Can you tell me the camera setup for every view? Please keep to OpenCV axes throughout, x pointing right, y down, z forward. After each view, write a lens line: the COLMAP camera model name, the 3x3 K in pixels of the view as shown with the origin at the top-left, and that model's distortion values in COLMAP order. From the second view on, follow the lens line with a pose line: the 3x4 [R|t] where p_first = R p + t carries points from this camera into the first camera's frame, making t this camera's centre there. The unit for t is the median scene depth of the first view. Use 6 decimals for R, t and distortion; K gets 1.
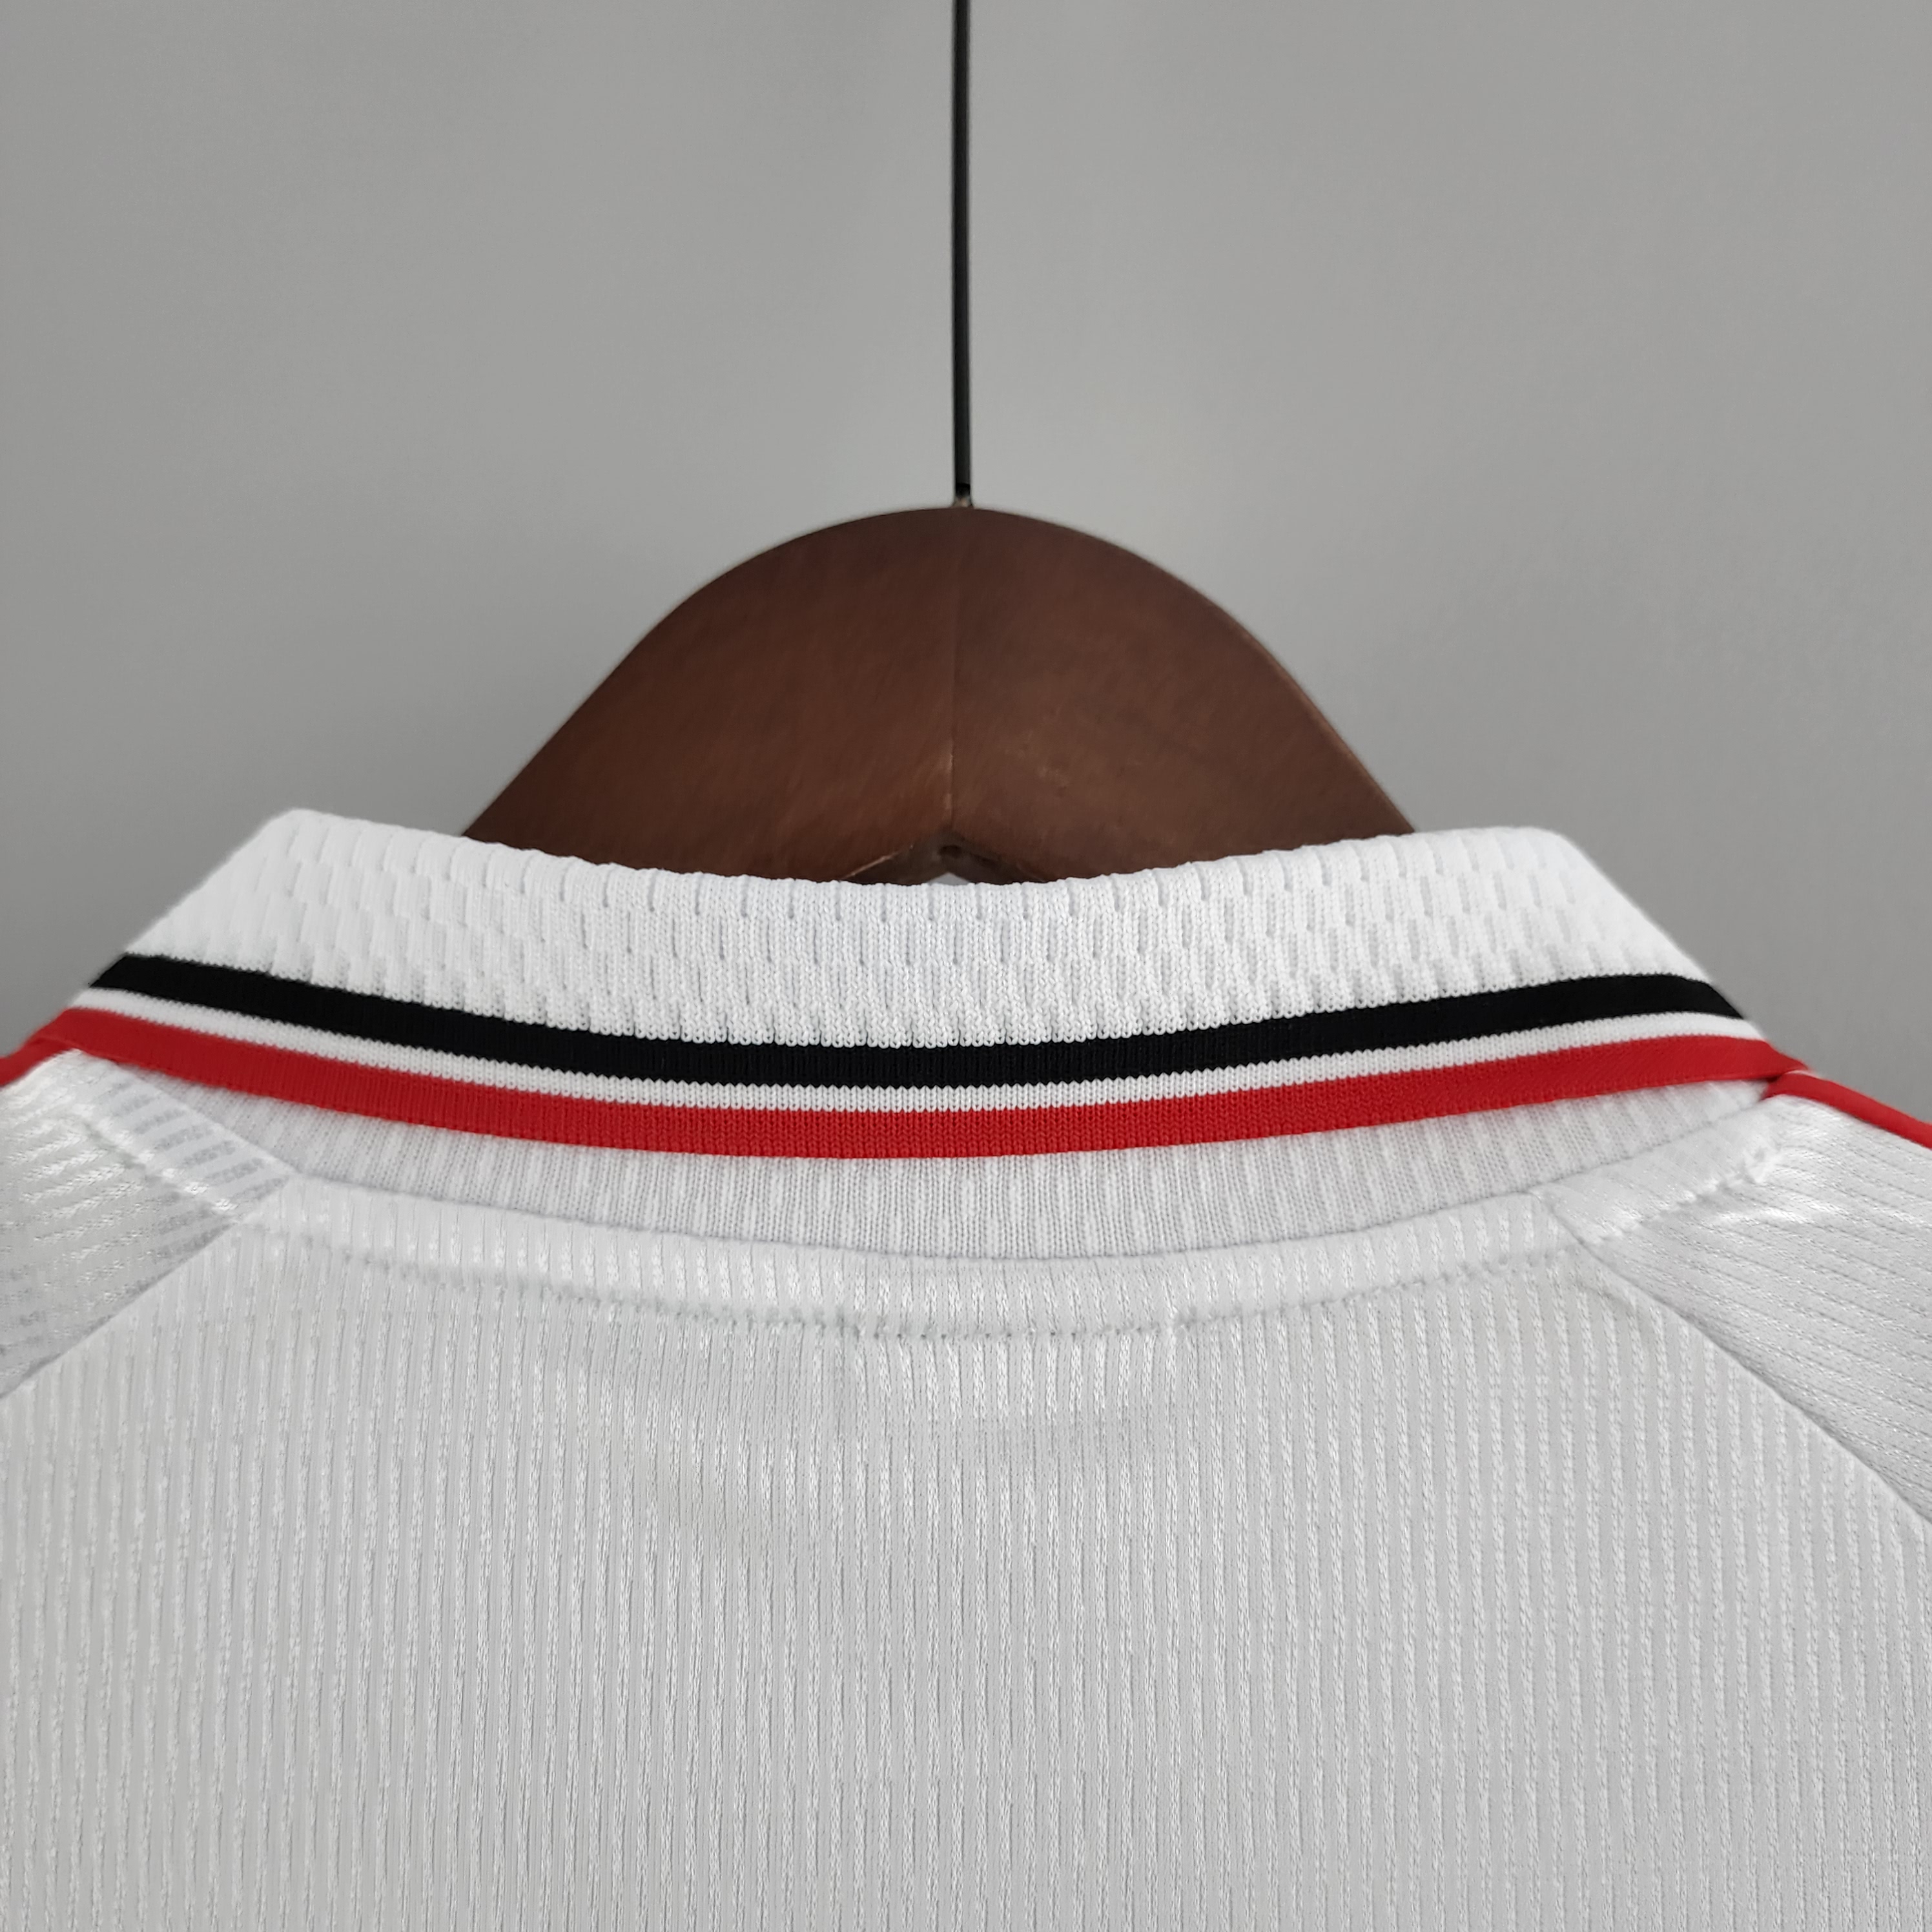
lens RADIAL K [[1804.9, 0, 966.4], [0, 1804.9, 965.3], [0, 0, 1]] dist [0.025068, 0.000000]
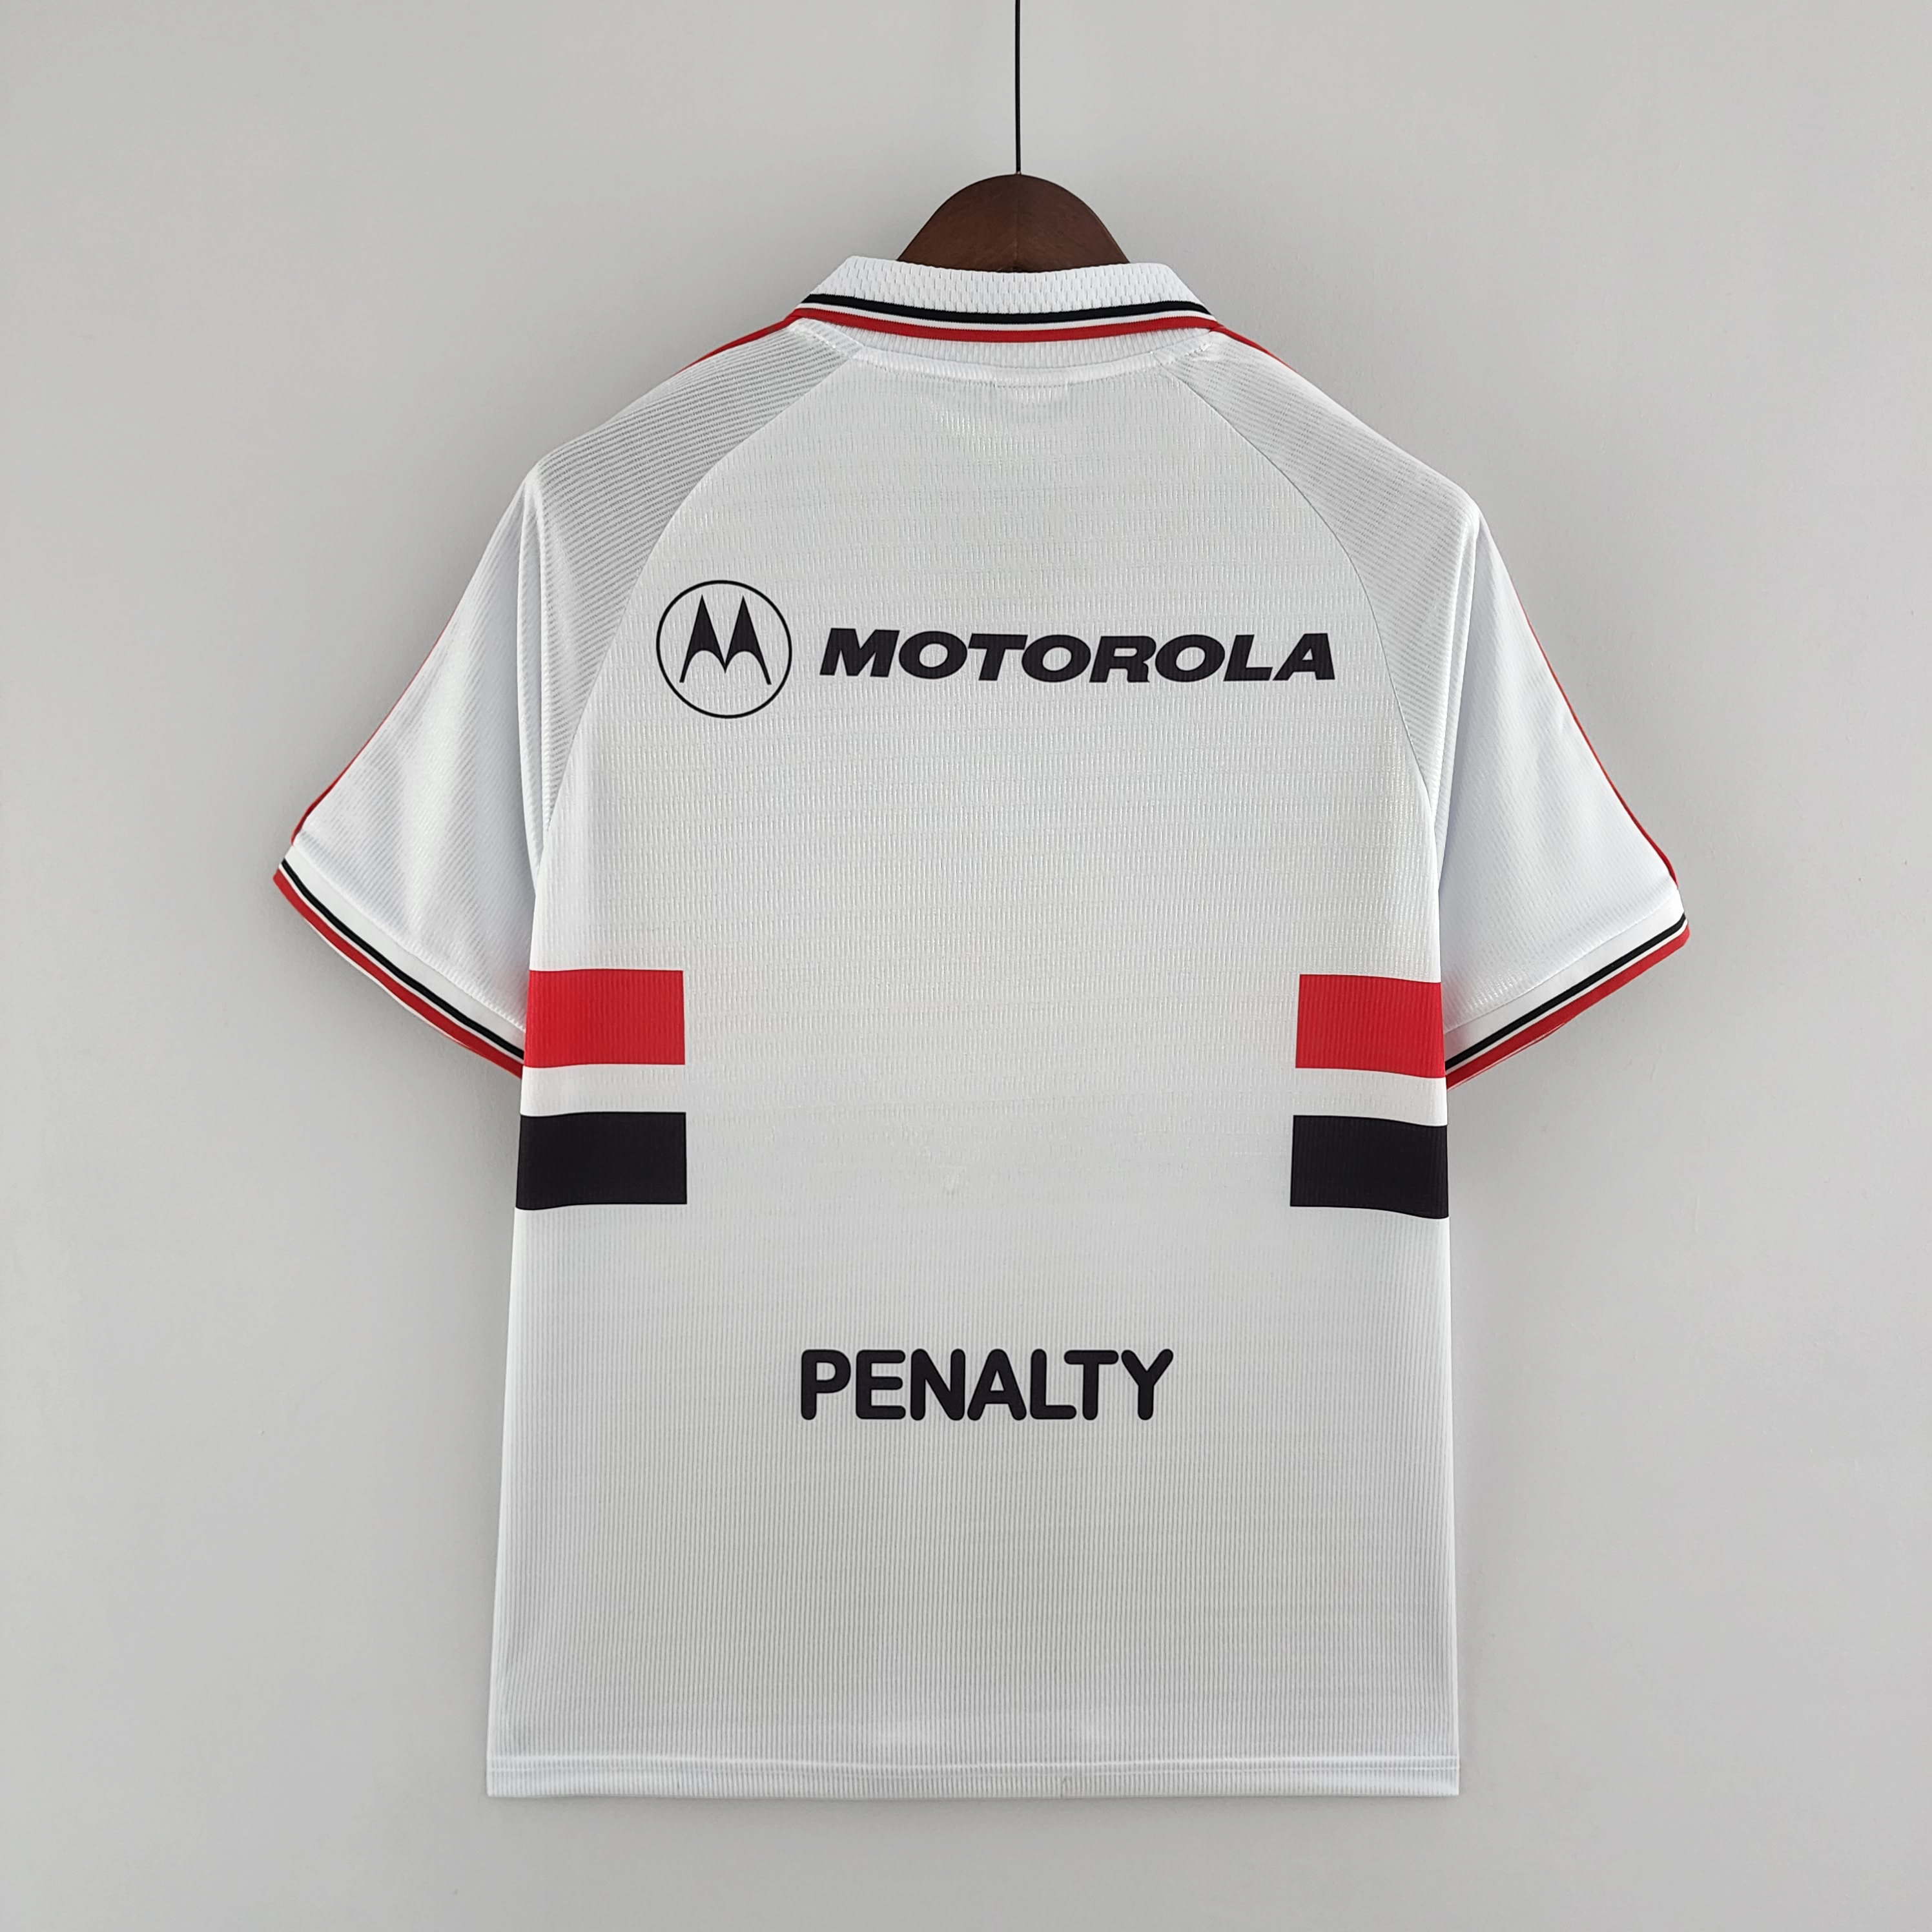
lens RADIAL K [[1804.9, 0, 975.5], [0, 1804.9, 966.7], [0, 0, 1]] dist [0.025068, 0.000000]
pose [[0.999349, -0.005579, 0.035637, -0.263748], [-0.003735, 0.966651, 0.256071, 0.432109], [-0.035877, -0.256037, 0.966001, -3.490413]]
